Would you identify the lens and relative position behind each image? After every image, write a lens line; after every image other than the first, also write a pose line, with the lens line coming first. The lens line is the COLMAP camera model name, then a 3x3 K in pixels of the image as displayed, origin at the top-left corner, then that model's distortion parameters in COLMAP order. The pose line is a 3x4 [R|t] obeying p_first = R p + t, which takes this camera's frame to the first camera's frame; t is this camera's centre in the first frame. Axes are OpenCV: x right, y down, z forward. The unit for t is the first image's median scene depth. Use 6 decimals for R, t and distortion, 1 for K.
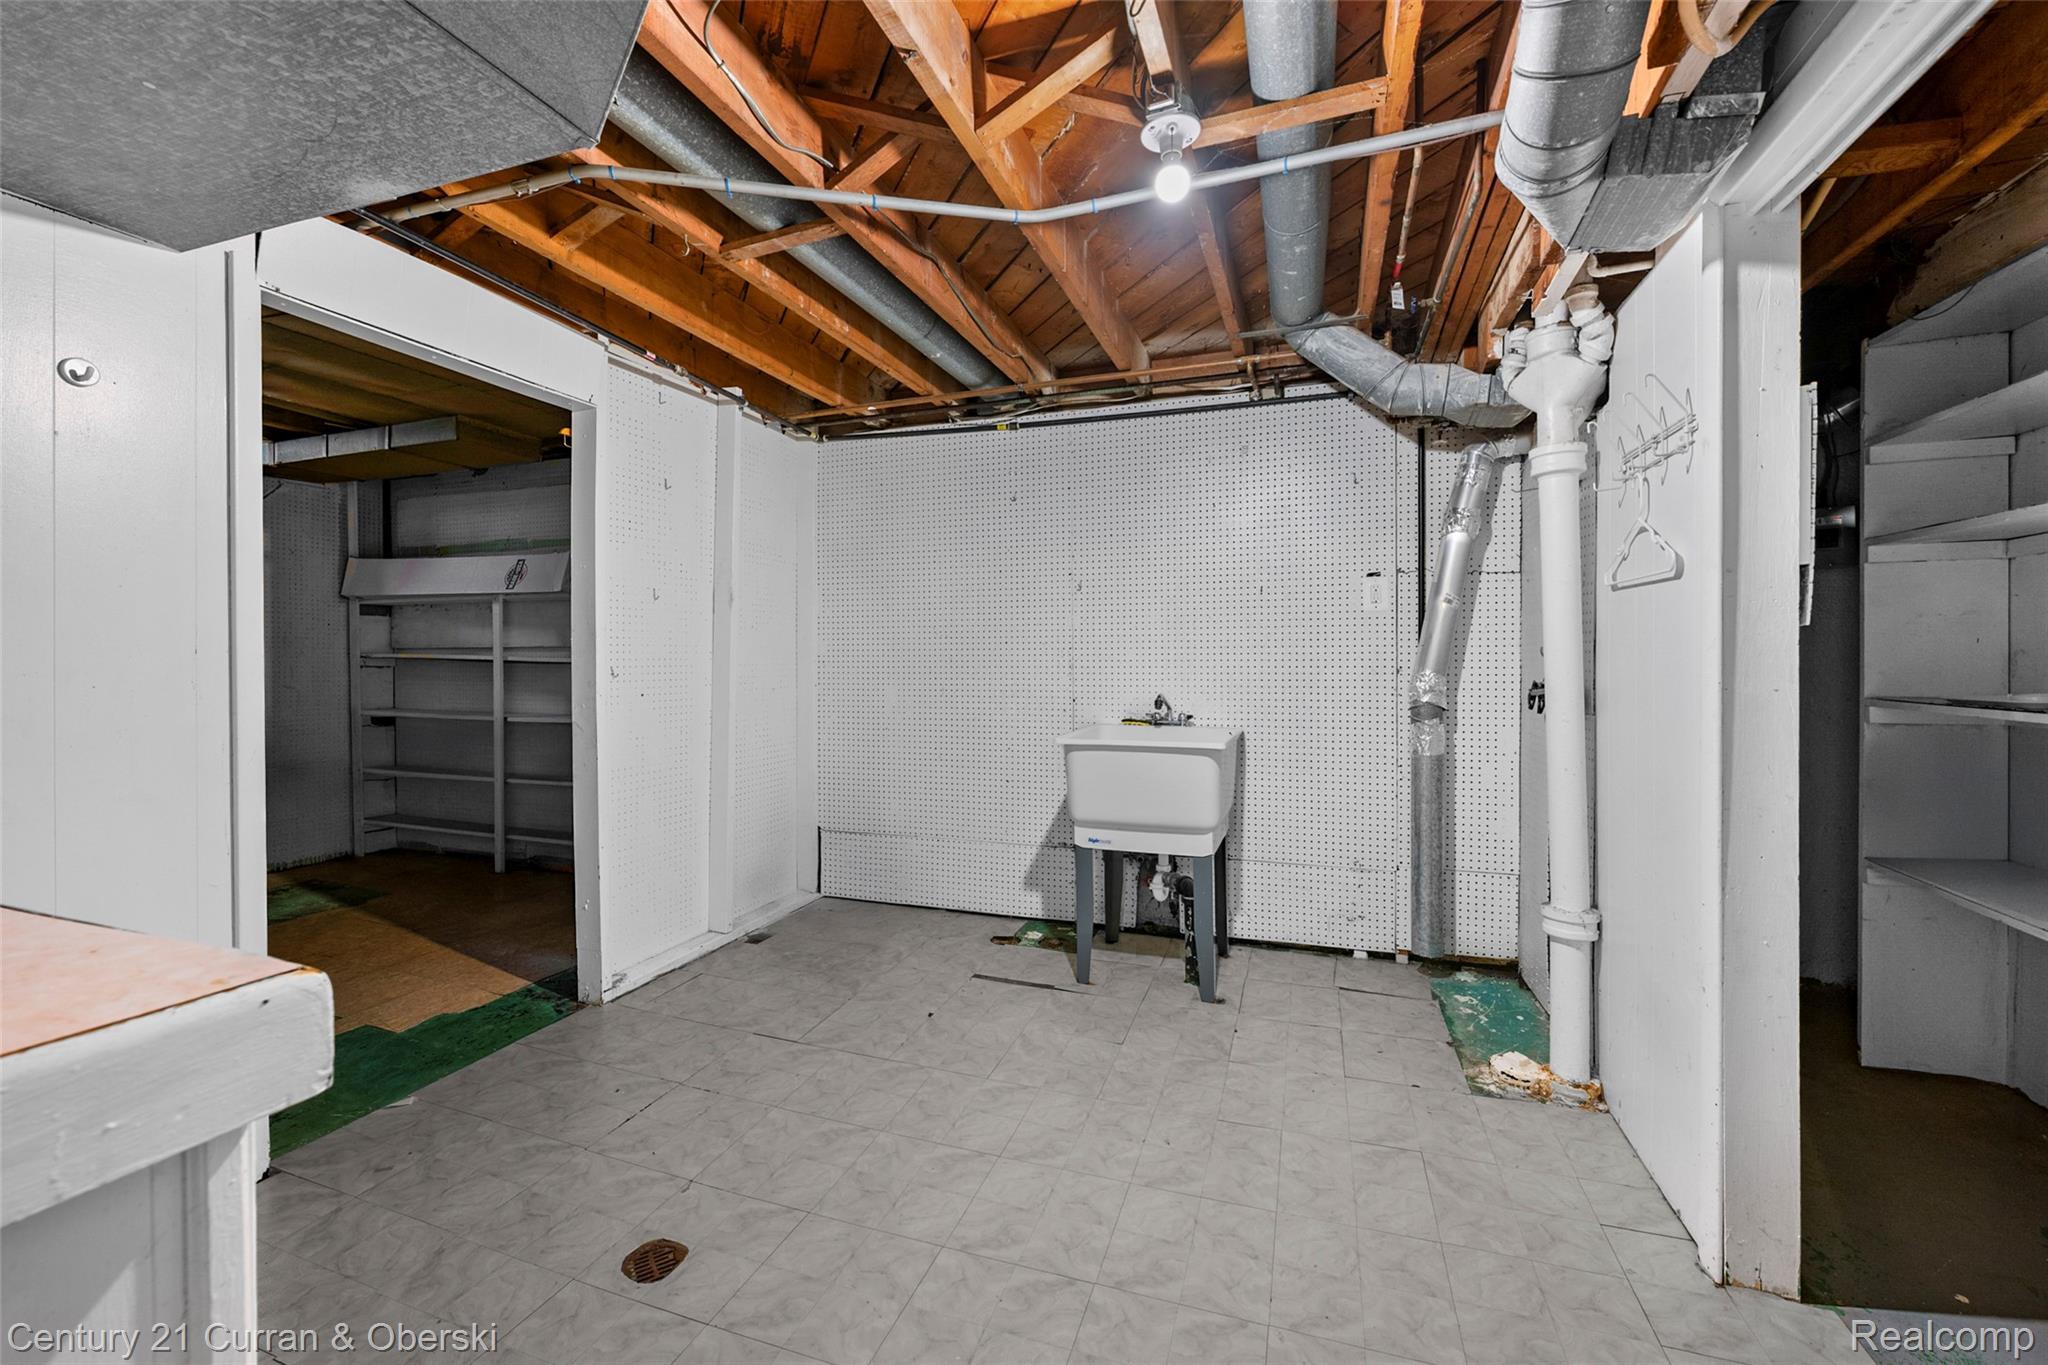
lens RADIAL K [[827.5, 0, 1027.1], [0, 827.5, 672.6], [0, 0, 1]] dist [-0.004682, 0.000217]
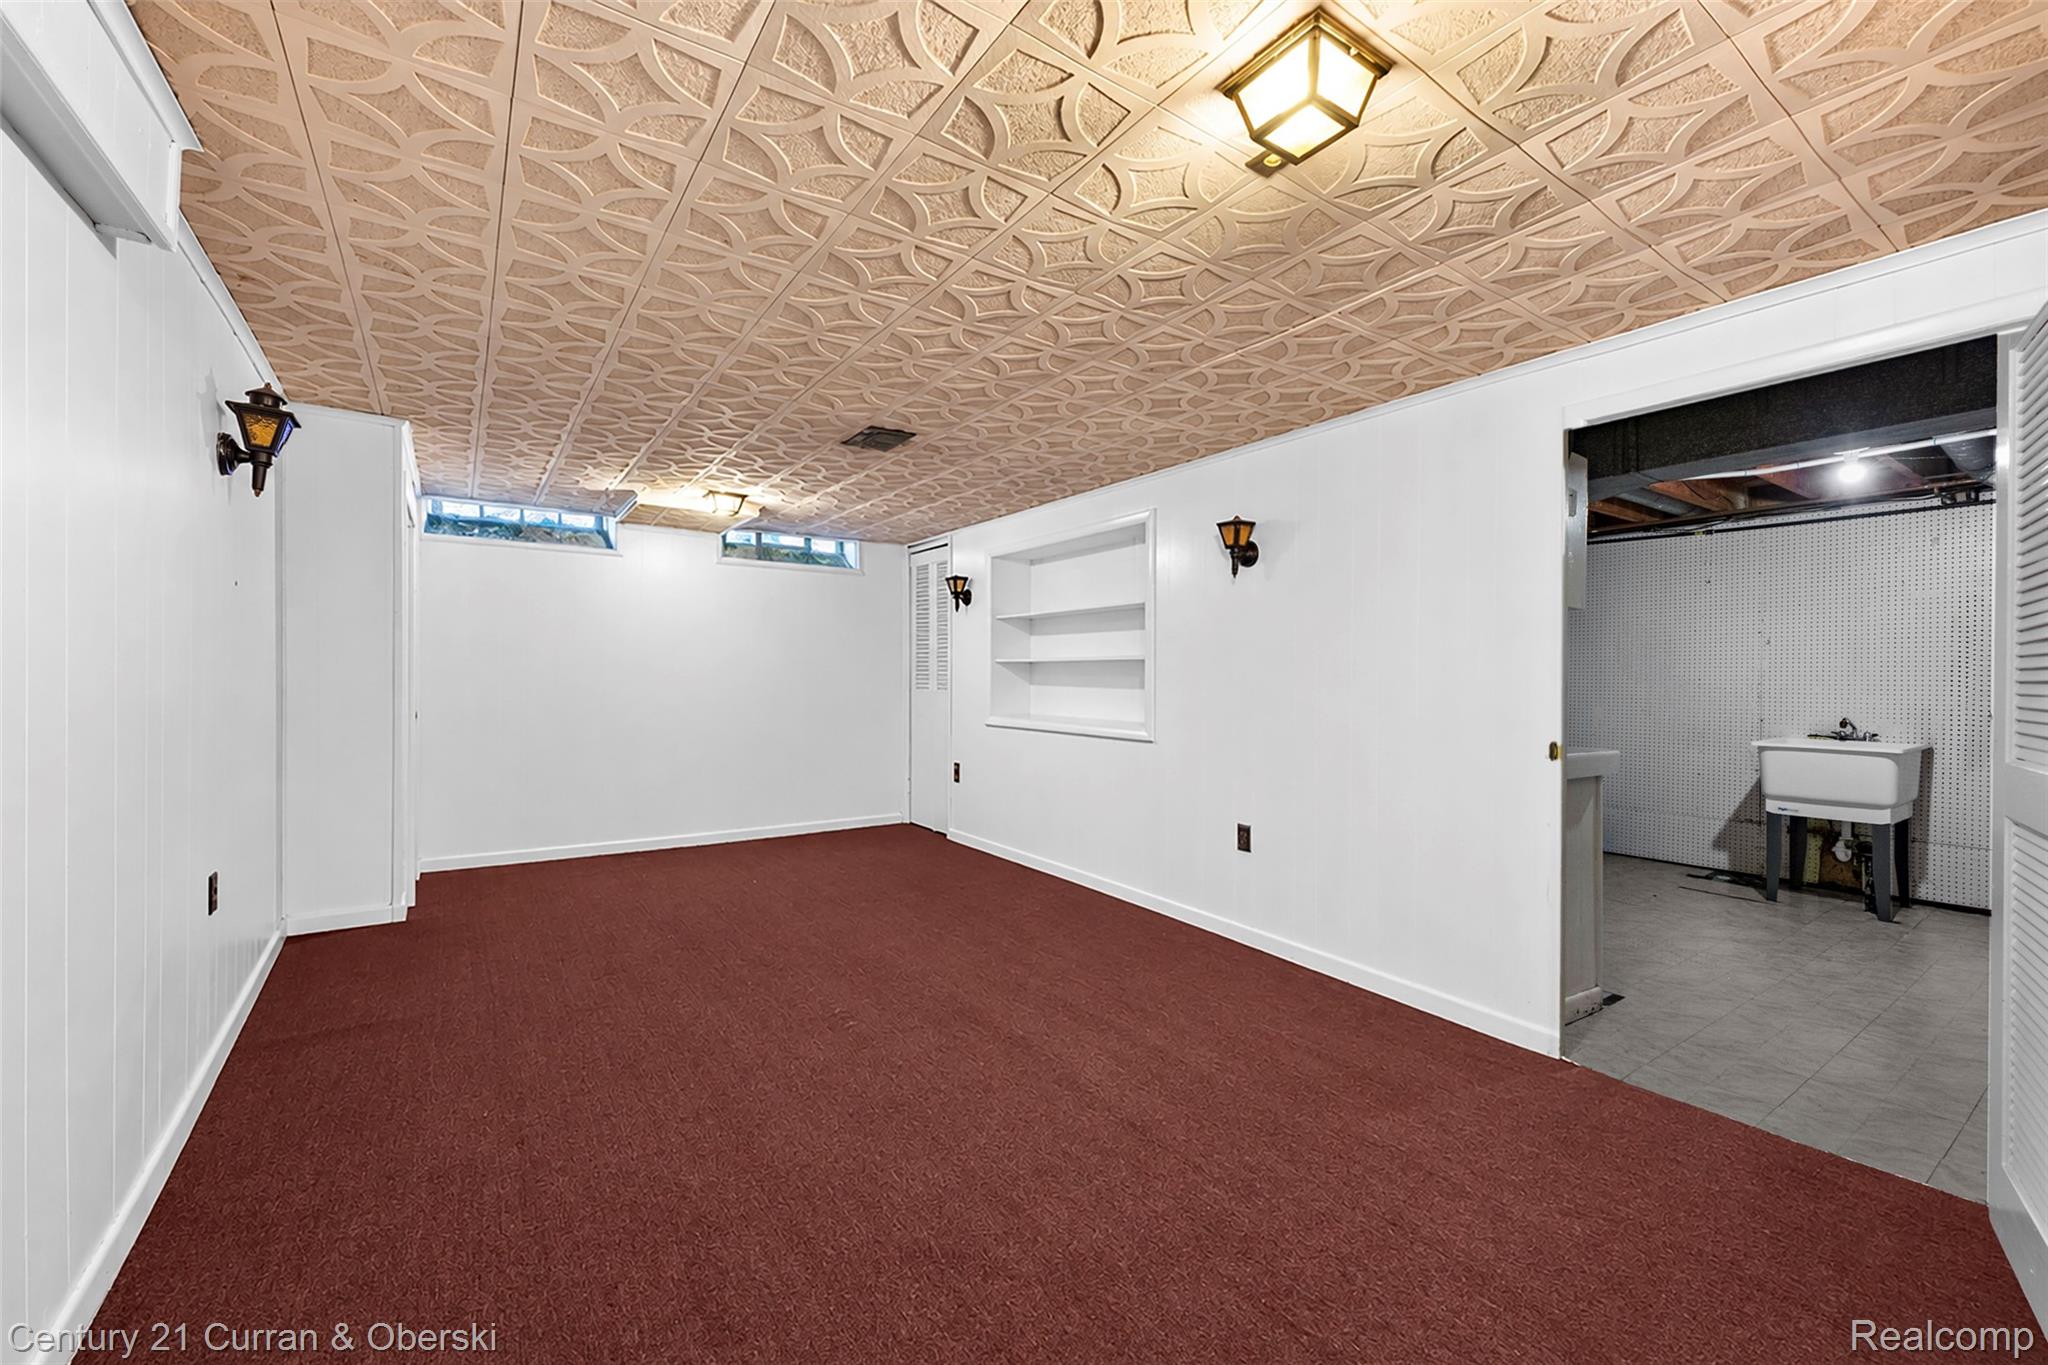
lens RADIAL K [[827.5, 0, 1004.6], [0, 827.5, 683.2], [0, 0, 1]] dist [-0.004682, 0.000217]
pose [[0.793761, 0.015308, -0.608038, -0.135611], [-0.023267, 0.999716, -0.005205, 0.008707], [0.607785, 0.018278, 0.793891, -1.075932]]
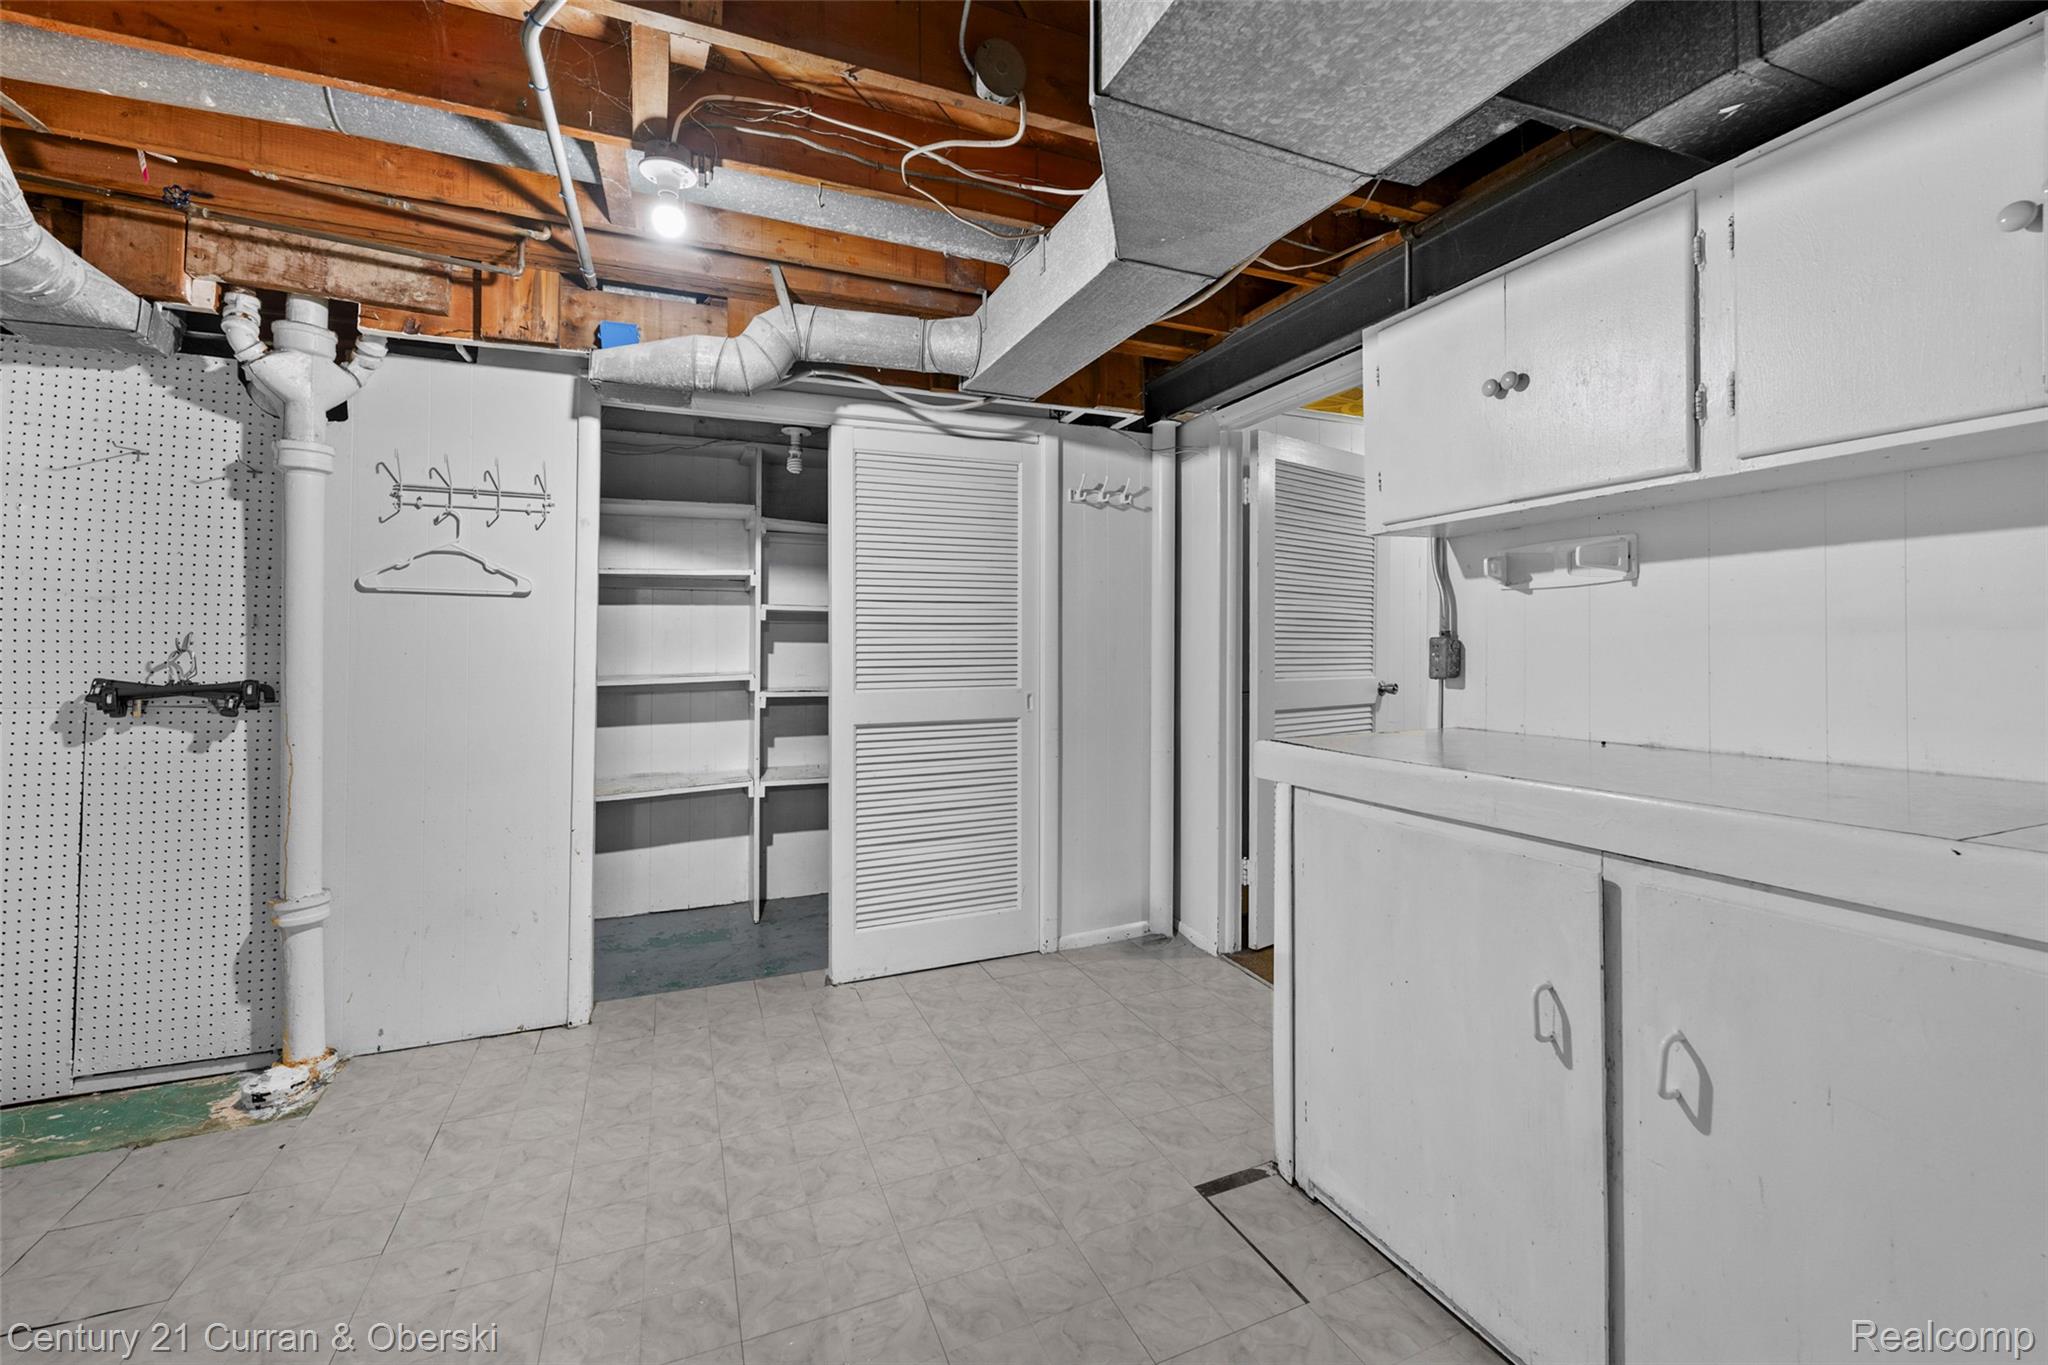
lens RADIAL K [[827.5, 0, 1023.1], [0, 827.5, 640.2], [0, 0, 1]] dist [-0.004682, 0.000217]
pose [[-0.661899, 0.008948, 0.749540, -0.509071], [0.014250, 0.999898, 0.000647, -0.012645], [-0.749458, 0.011109, -0.661959, 0.725748]]
